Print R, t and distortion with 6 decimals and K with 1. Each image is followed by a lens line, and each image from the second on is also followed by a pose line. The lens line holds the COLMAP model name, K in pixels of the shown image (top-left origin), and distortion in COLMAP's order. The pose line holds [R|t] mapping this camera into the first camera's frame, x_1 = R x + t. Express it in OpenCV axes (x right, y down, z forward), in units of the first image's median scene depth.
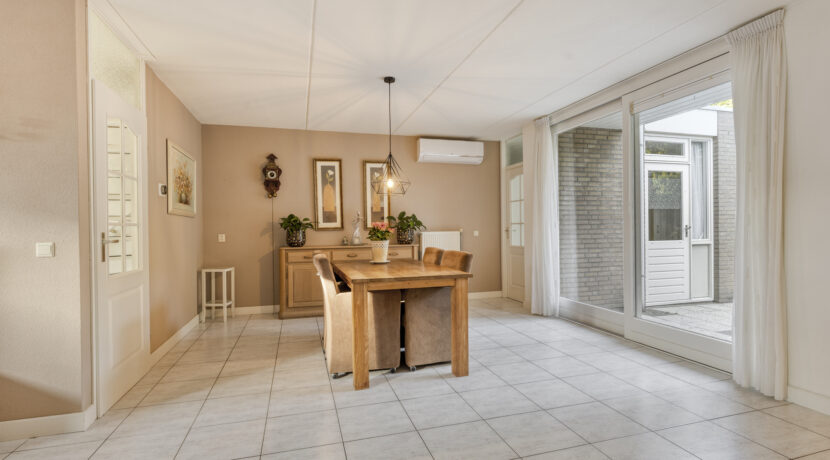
lens RADIAL K [[401.7, 0, 415.0], [0, 401.7, 230.0], [0, 0, 1]] dist [-0.025920, -0.000267]
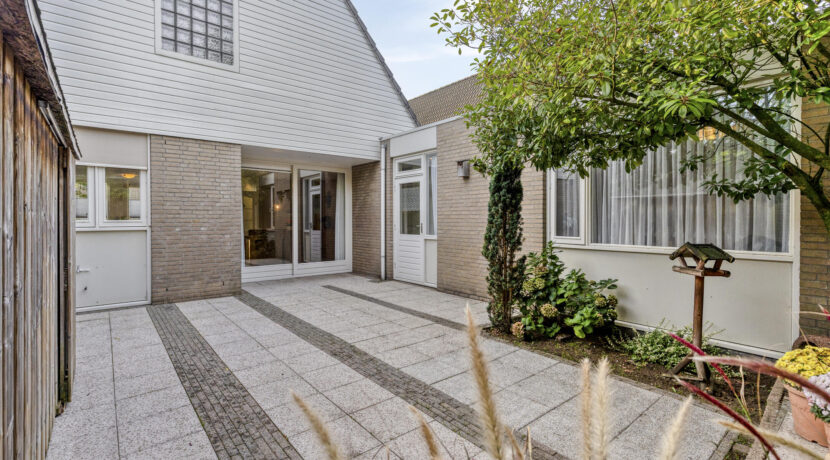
lens RADIAL K [[374.9, 0, 415.3], [0, 374.9, 220.3], [0, 0, 1]] dist [-0.000804, 0.000556]
pose [[0.401352, 0.015564, -0.915792, 1.841484], [-0.008996, 0.999874, 0.013050, -0.038288], [0.915880, 0.003001, 0.401441, 0.525434]]
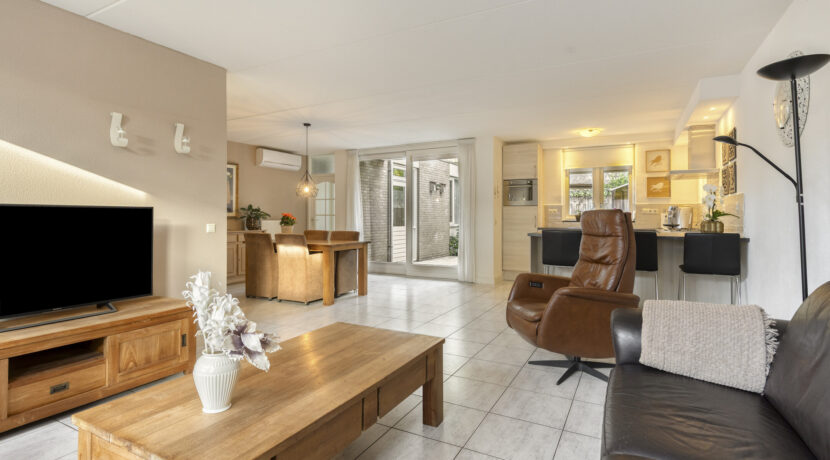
lens RADIAL K [[401.7, 0, 415.0], [0, 401.7, 230.0], [0, 0, 1]] dist [-0.025920, -0.000267]
pose [[0.704778, -0.009808, 0.709360, -0.565408], [-0.005425, 0.999801, 0.019214, 0.007729], [-0.709407, -0.017389, 0.704585, -0.272082]]
